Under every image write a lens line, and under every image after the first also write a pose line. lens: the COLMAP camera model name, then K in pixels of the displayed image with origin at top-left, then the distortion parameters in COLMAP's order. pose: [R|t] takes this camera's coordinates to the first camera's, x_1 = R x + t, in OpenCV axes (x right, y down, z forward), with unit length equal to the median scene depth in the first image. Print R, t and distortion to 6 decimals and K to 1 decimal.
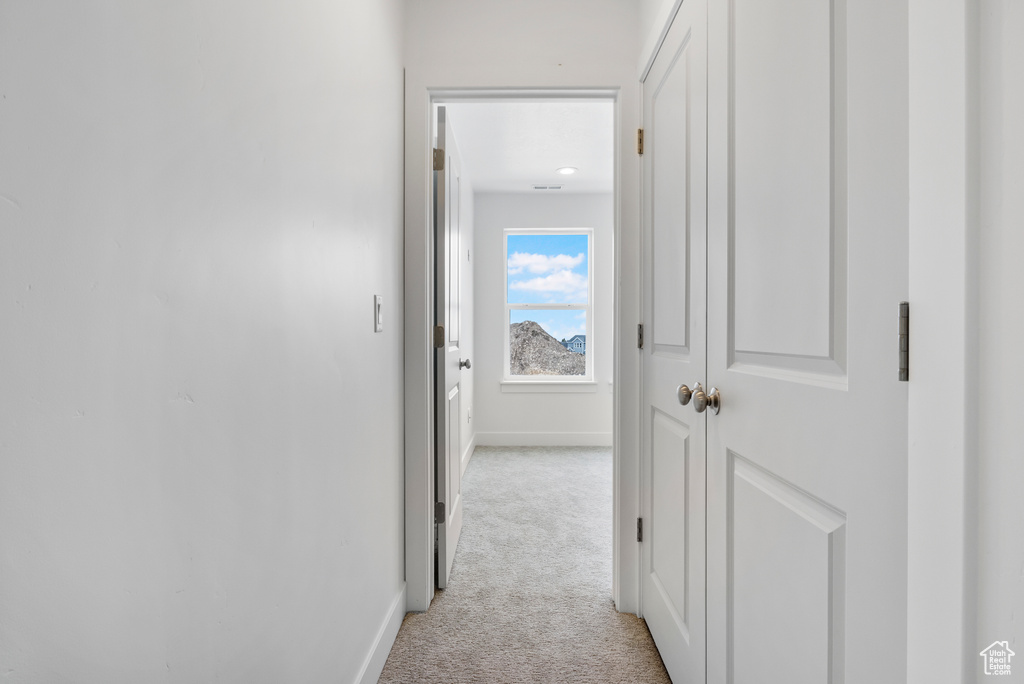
lens RADIAL K [[509.2, 0, 527.3], [0, 509.2, 338.9], [0, 0, 1]] dist [-0.002851, -0.000498]
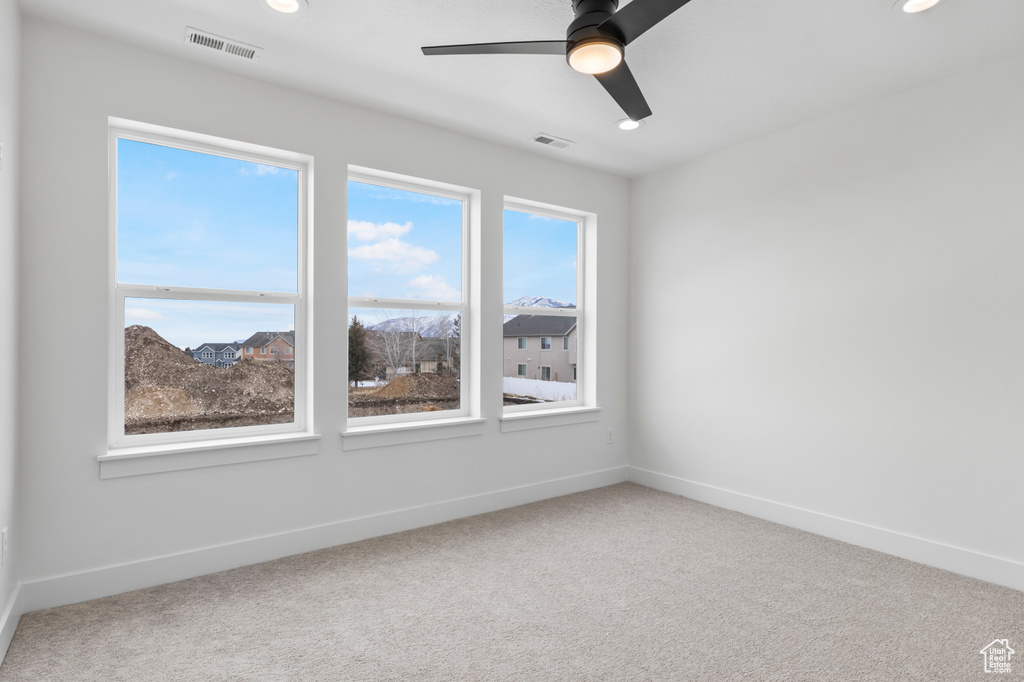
lens RADIAL K [[519.8, 0, 512.0], [0, 519.8, 341.0], [0, 0, 1]] dist [-0.000641, 0.000297]
pose [[0.810001, 0.003139, 0.586420, -0.024420], [0.004165, 0.999930, -0.011105, -0.009847], [-0.586413, 0.011438, 0.809931, 0.392845]]
